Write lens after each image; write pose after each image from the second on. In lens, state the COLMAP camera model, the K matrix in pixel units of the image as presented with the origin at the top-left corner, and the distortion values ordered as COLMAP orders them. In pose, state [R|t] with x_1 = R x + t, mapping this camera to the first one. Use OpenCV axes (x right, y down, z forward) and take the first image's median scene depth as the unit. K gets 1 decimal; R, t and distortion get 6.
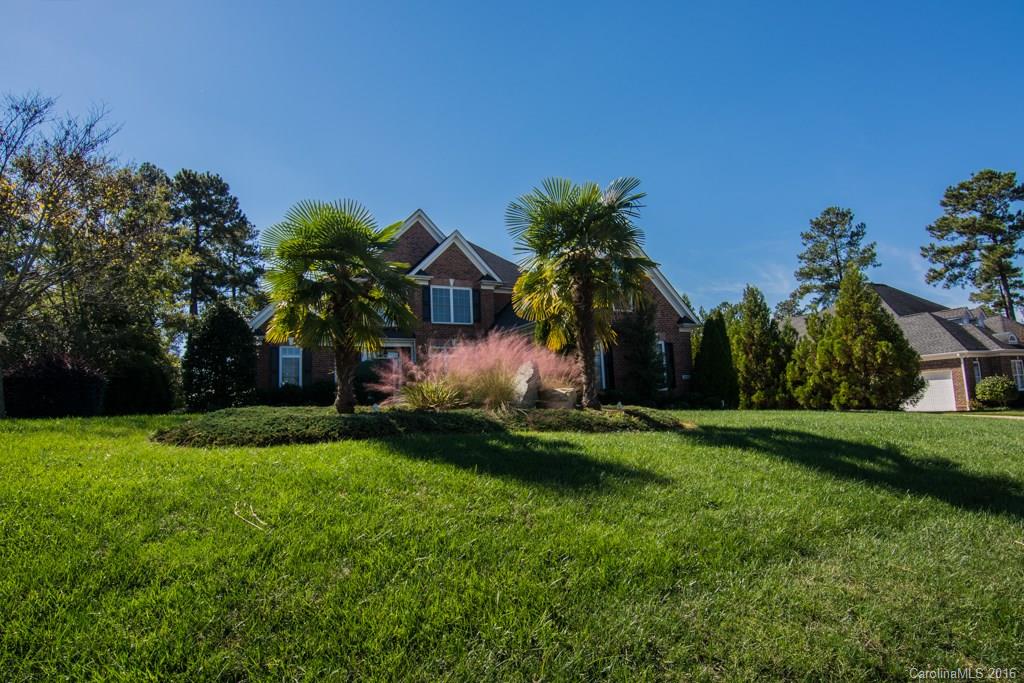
lens RADIAL K [[499.7, 0, 509.6], [0, 499.7, 343.3], [0, 0, 1]] dist [0.012296, -0.022714]
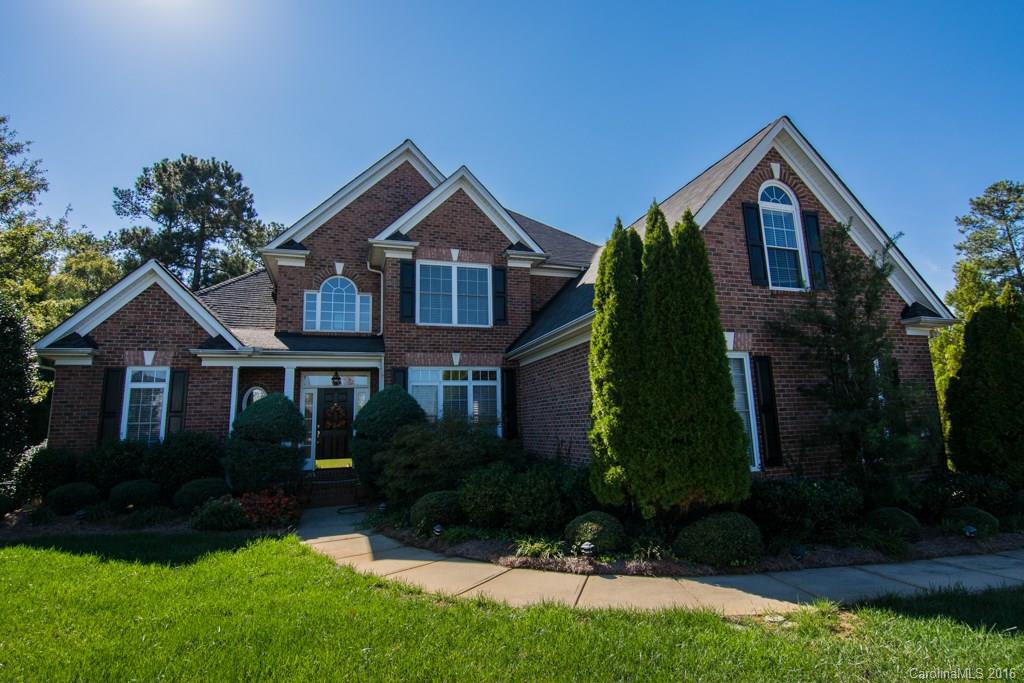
lens RADIAL K [[499.7, 0, 509.6], [0, 499.7, 343.3], [0, 0, 1]] dist [0.012296, -0.022714]
pose [[0.987484, -0.008901, -0.157470, 0.036456], [0.003822, 0.999463, -0.032530, -0.000894], [0.157676, 0.031521, 0.986988, 0.439965]]
